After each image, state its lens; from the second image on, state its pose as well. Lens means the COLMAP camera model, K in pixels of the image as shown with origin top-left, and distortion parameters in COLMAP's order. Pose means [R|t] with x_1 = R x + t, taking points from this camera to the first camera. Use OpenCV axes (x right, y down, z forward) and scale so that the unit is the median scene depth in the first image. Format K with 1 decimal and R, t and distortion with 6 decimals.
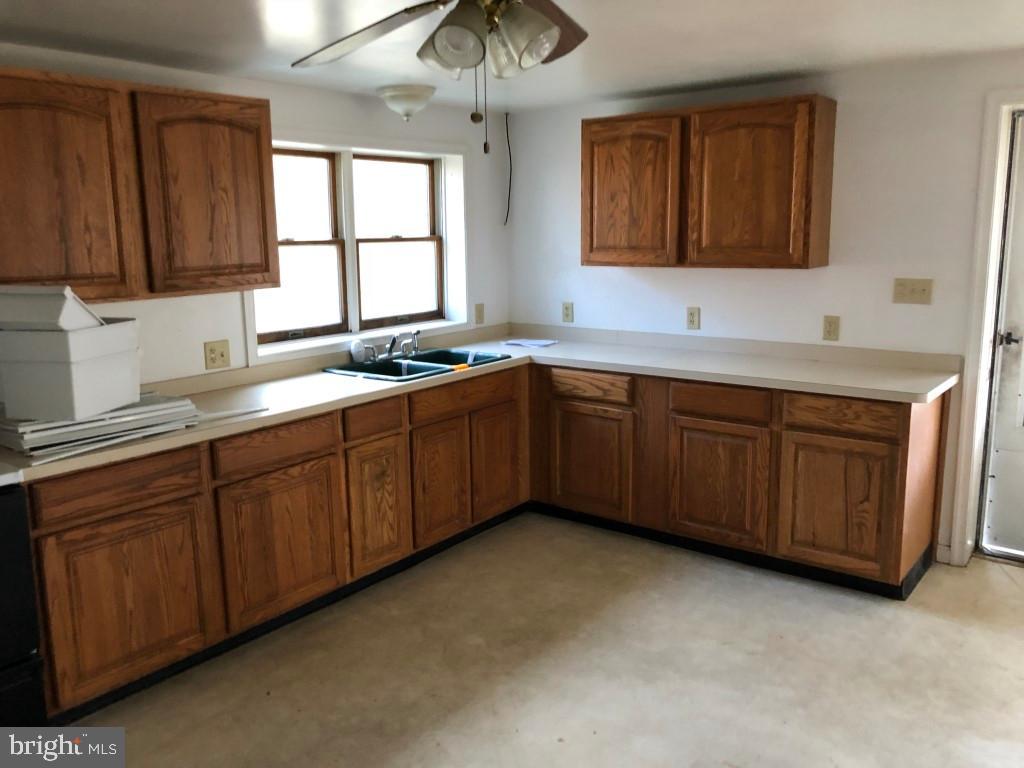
lens RADIAL K [[838.4, 0, 510.9], [0, 838.4, 367.1], [0, 0, 1]] dist [0.064419, -0.080529]
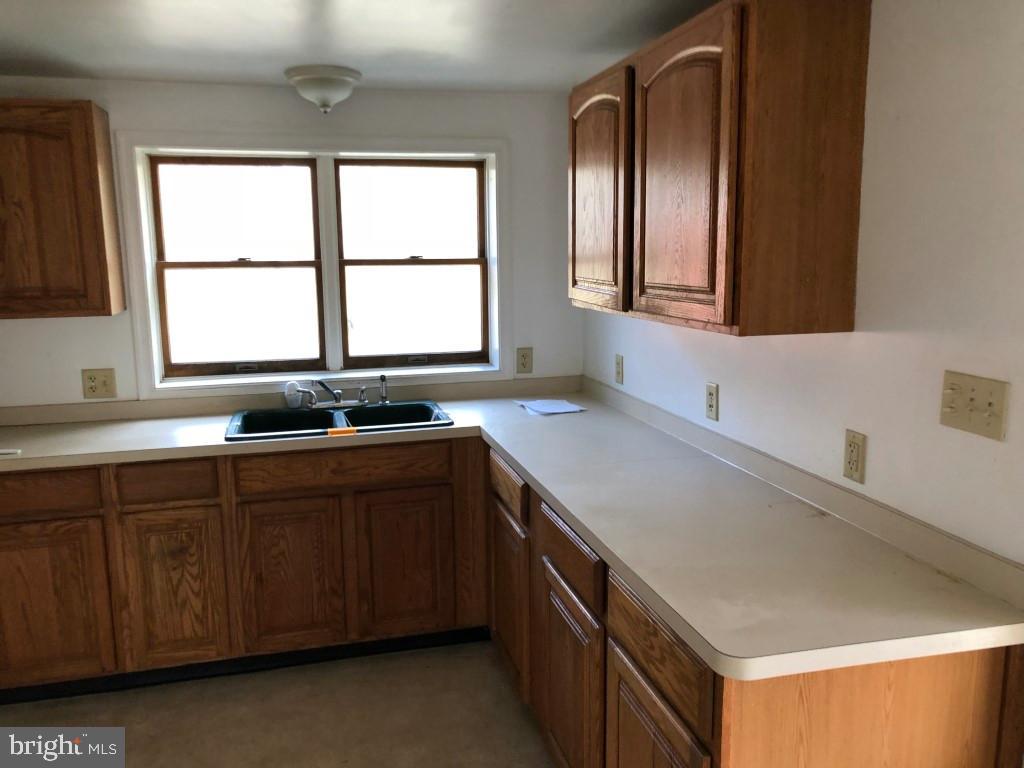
lens RADIAL K [[836.2, 0, 534.3], [0, 836.2, 380.6], [0, 0, 1]] dist [-0.006926, 0.000177]
pose [[0.800523, 0.102754, -0.590427, 0.548206], [-0.104155, 0.994053, 0.031782, -0.092171], [0.590181, 0.036054, 0.806465, 0.519504]]
